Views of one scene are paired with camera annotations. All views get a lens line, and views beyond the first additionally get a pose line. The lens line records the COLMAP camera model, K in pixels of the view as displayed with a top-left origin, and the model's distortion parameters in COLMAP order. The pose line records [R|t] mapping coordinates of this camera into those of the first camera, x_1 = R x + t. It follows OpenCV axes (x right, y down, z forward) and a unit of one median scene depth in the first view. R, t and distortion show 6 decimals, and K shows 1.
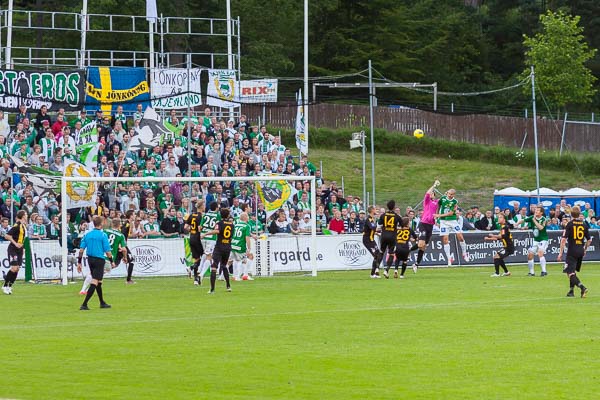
lens RADIAL K [[2374.1, 0, 300.1], [0, 2374.1, 203.0], [0, 0, 1]] dist [0.480555, 0.000000]
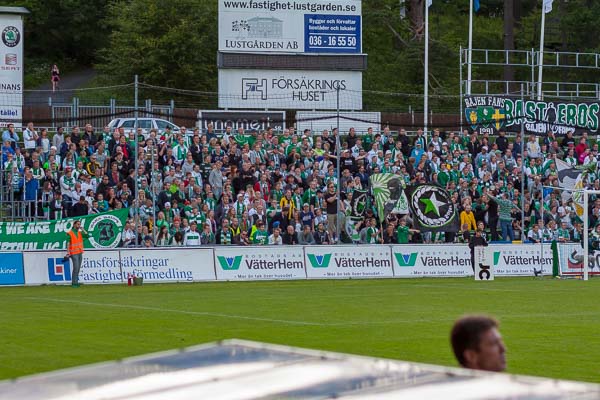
lens RADIAL K [[2374.1, 0, 299.9], [0, 2374.1, 197.0], [0, 0, 1]] dist [0.480555, 0.000000]
pose [[0.992609, 0.004348, 0.121276, -0.386755], [-0.003342, 0.999958, -0.008495, 0.003224], [-0.121307, 0.008027, 0.992583, -0.175664]]
